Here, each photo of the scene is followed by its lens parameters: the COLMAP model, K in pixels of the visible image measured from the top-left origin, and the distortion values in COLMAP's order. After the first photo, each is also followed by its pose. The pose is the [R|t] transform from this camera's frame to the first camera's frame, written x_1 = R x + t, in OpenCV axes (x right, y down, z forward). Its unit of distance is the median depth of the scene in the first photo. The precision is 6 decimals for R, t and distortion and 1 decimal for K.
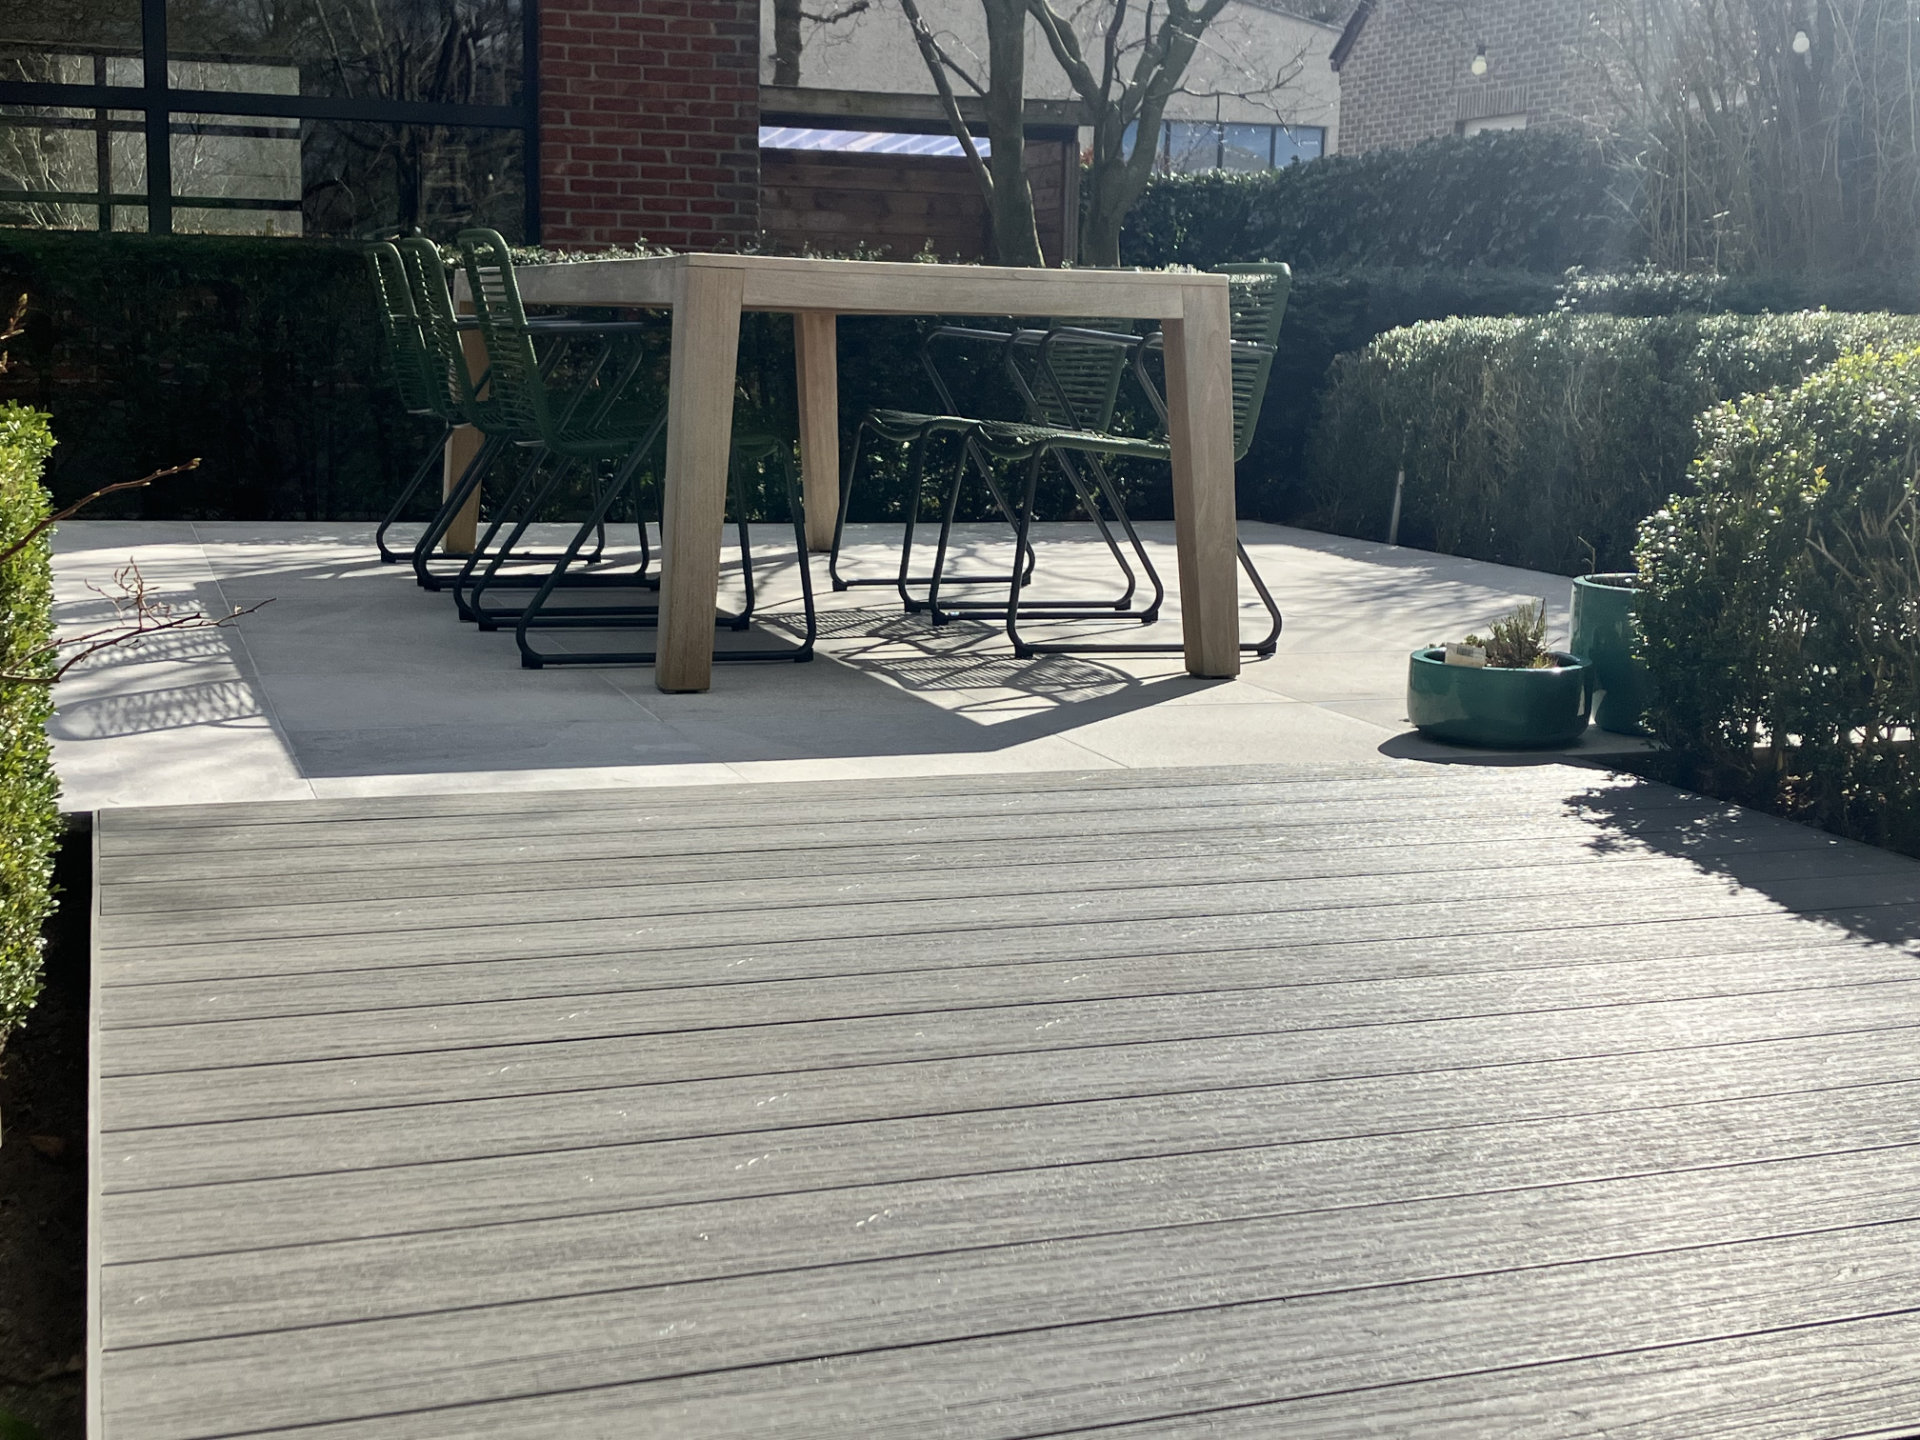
lens RADIAL K [[2409.7, 0, 1020.4], [0, 2409.7, 716.2], [0, 0, 1]] dist [0.192864, -0.553097]
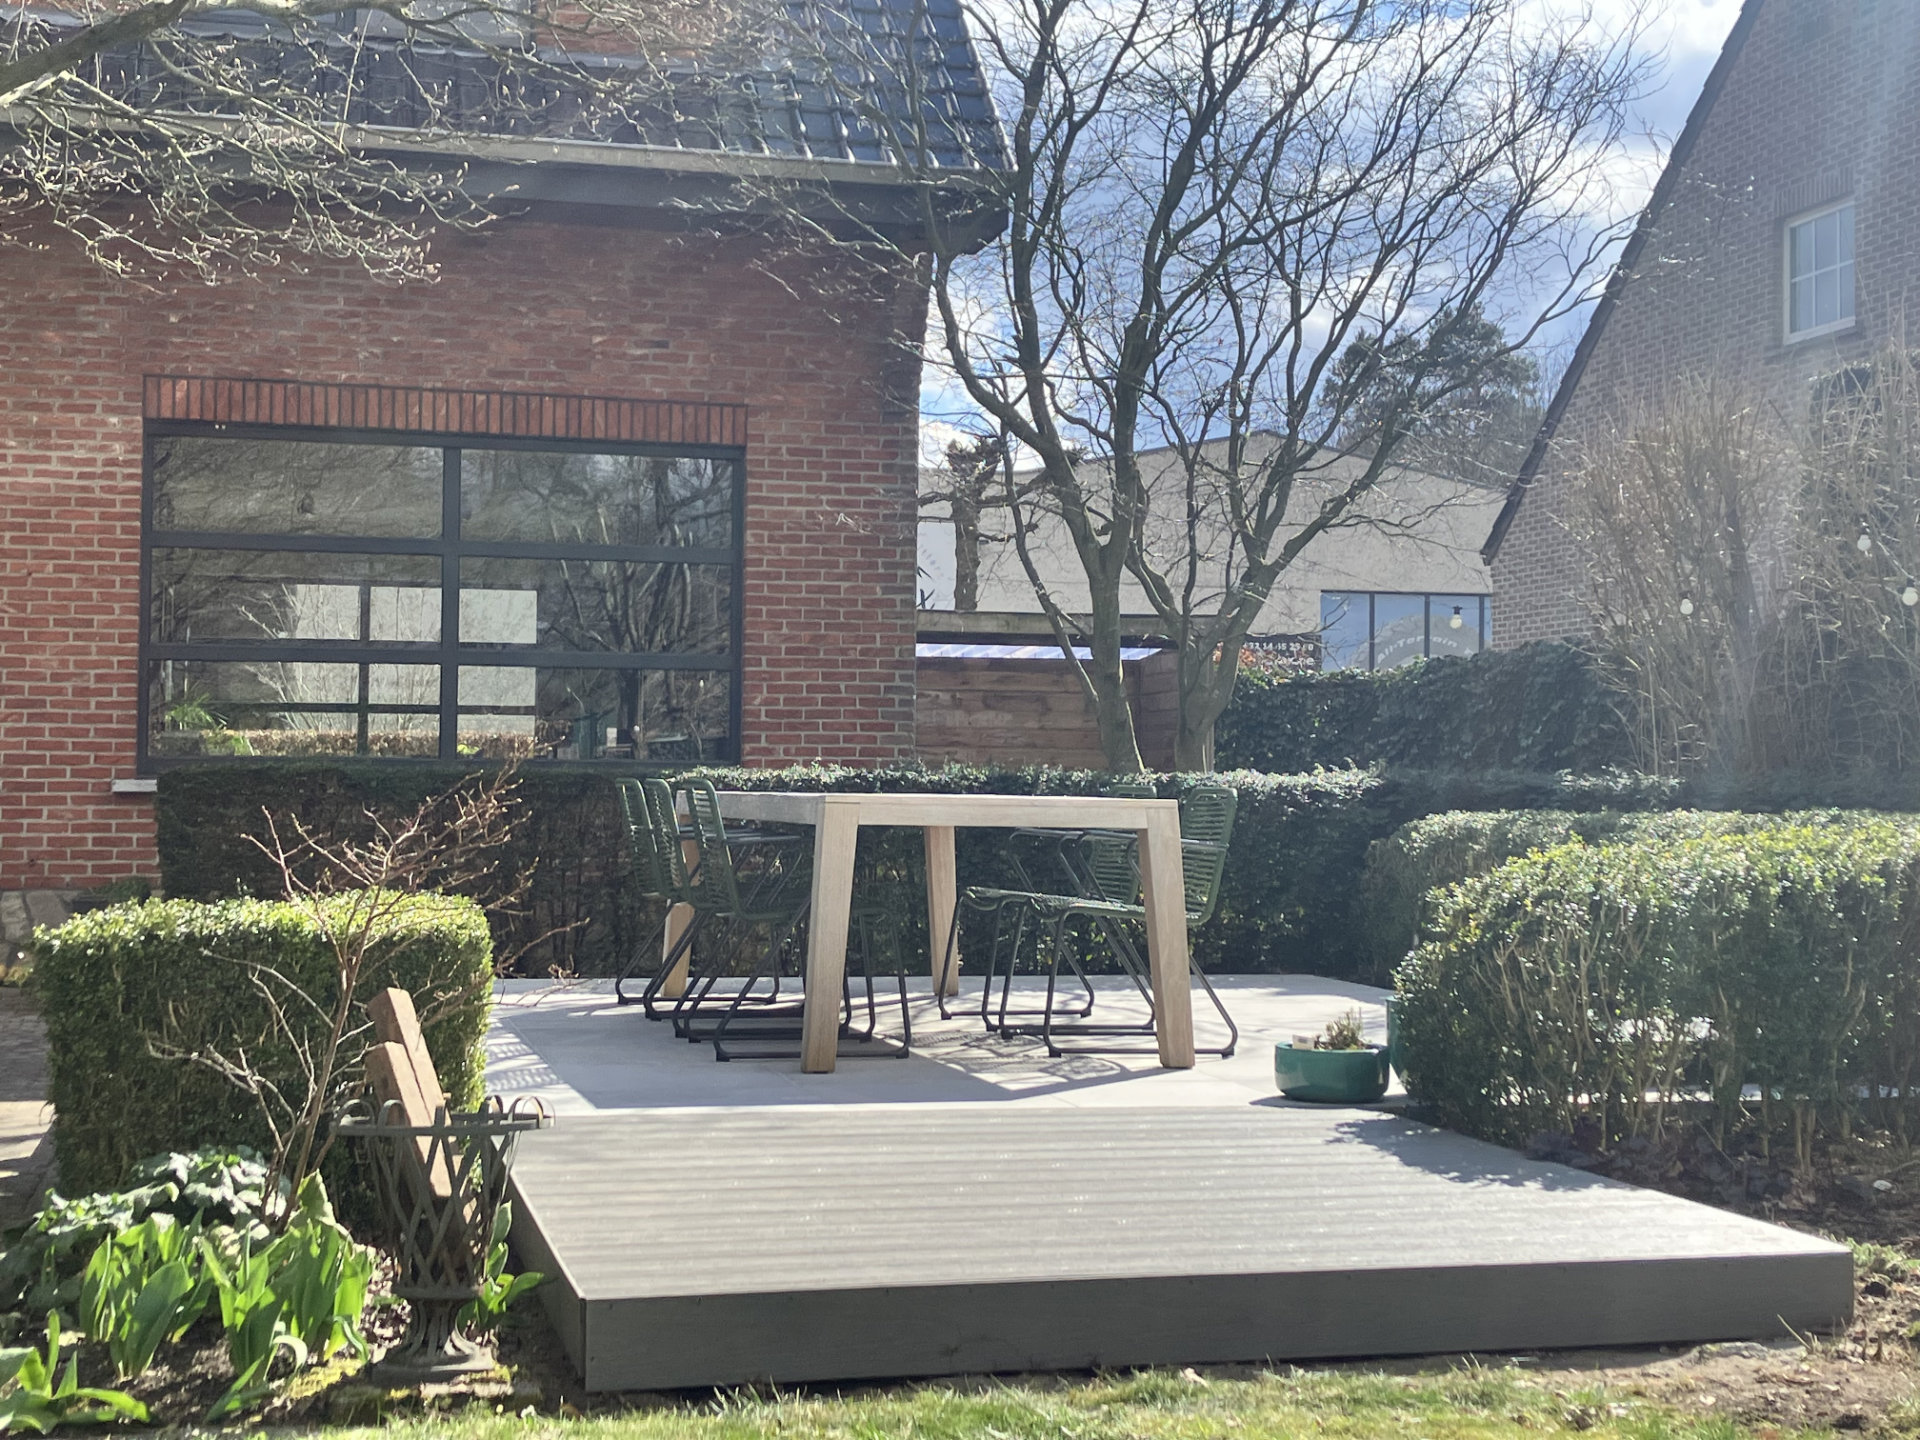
lens RADIAL K [[2644.9, 0, 960.0], [0, 2644.9, 720.0], [0, 0, 1]] dist [0.395814, -0.003302]
pose [[0.993642, -0.018703, -0.111024, 0.099318], [-0.002310, 0.982511, -0.186191, 0.058866], [0.112564, 0.185264, 0.976221, -0.478247]]
